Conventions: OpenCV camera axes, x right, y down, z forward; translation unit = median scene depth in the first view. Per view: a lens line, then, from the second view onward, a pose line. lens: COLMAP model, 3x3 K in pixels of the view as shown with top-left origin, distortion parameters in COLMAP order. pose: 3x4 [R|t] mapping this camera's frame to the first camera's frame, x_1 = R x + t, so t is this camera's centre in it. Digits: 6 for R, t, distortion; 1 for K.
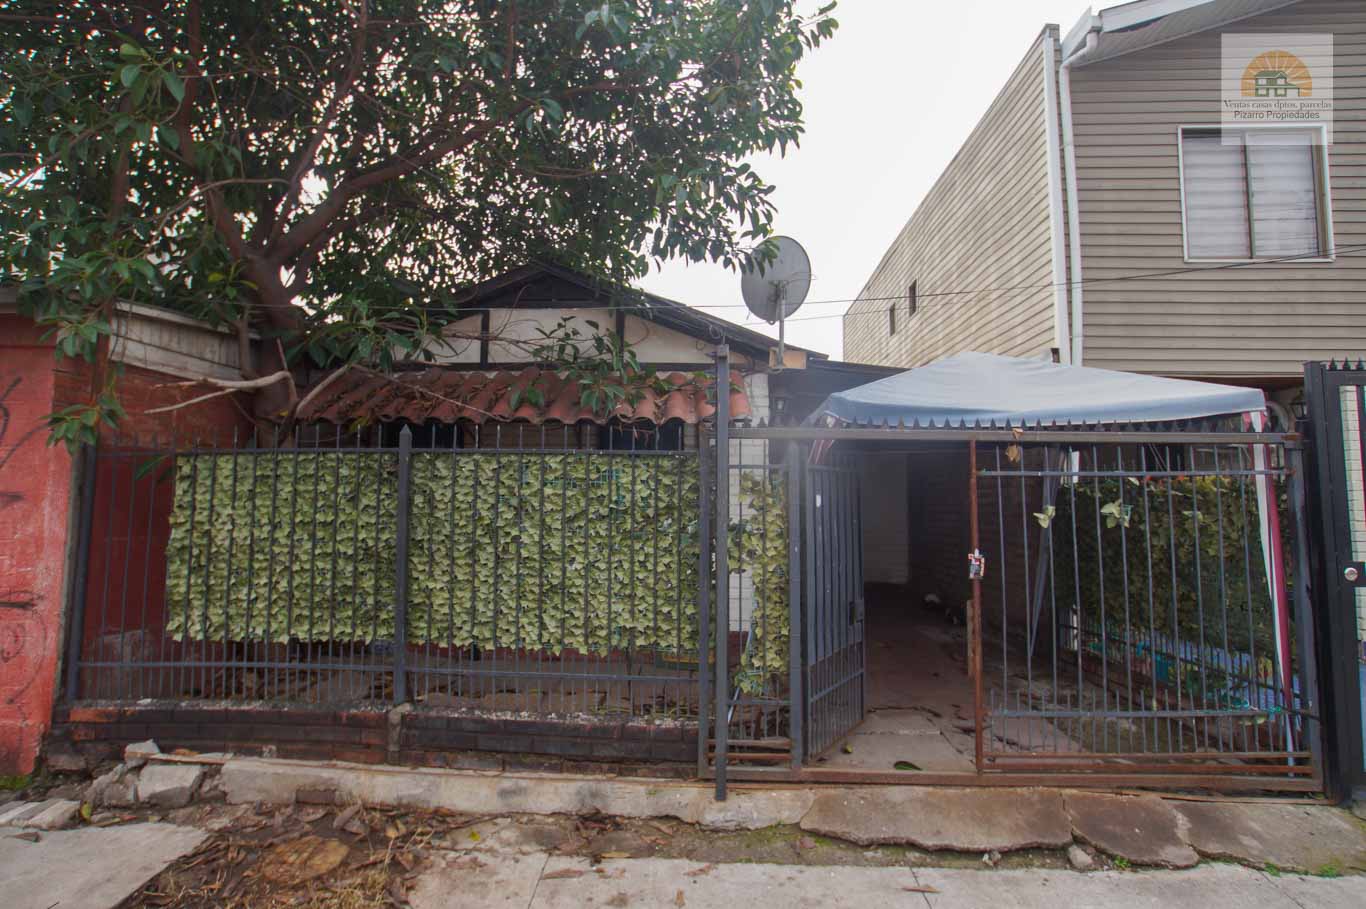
lens RADIAL K [[704.4, 0, 693.3], [0, 704.4, 442.9], [0, 0, 1]] dist [-0.030086, 0.012657]
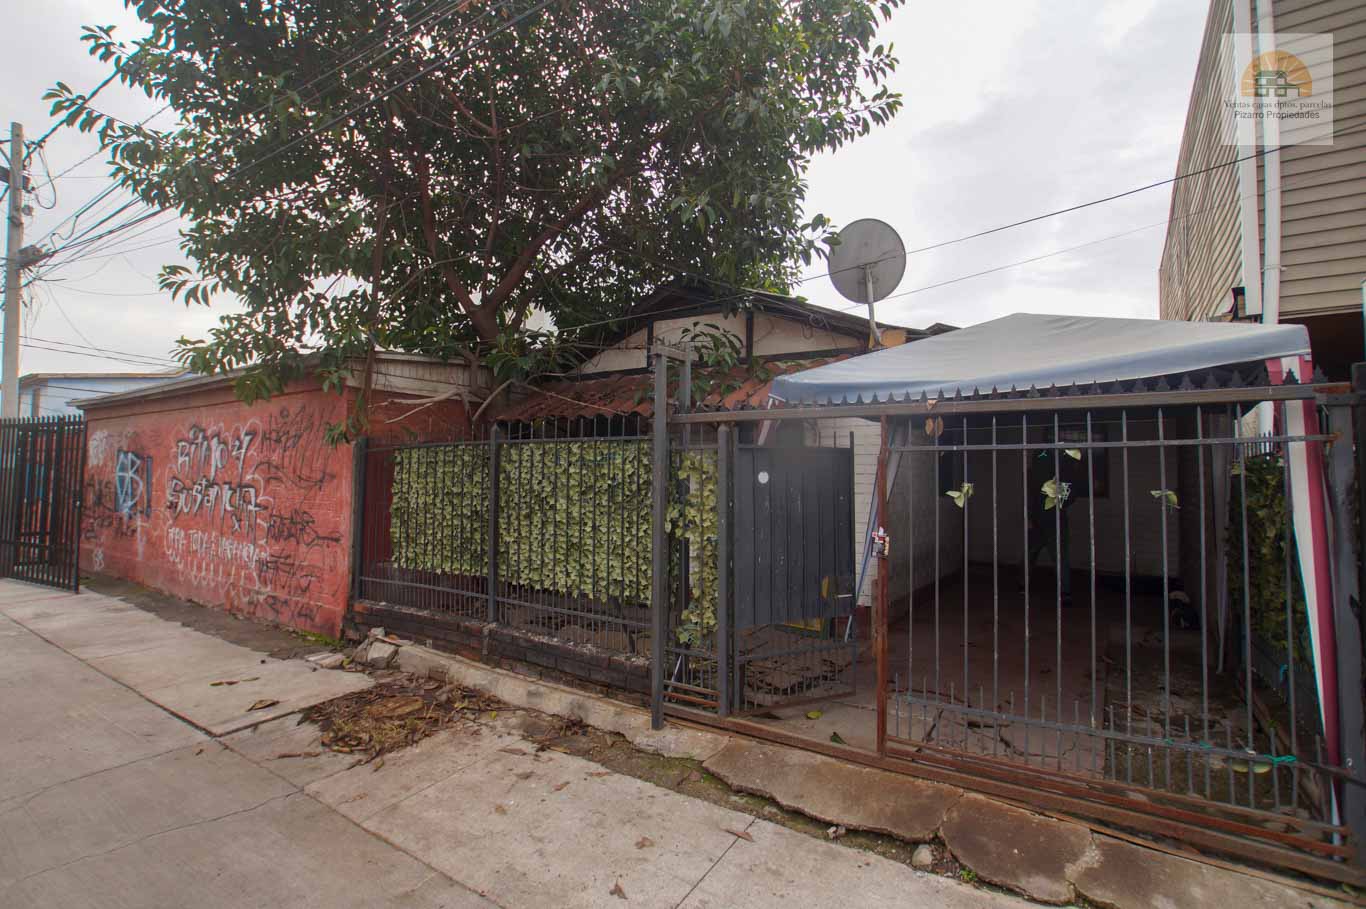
lens RADIAL K [[659.3, 0, 676.9], [0, 659.3, 445.6], [0, 0, 1]] dist [-0.026709, 0.007431]
pose [[0.852997, -0.025909, -0.521272, 0.618884], [0.038263, 0.999184, 0.012950, 0.015638], [0.520511, -0.030991, 0.853292, 0.077692]]
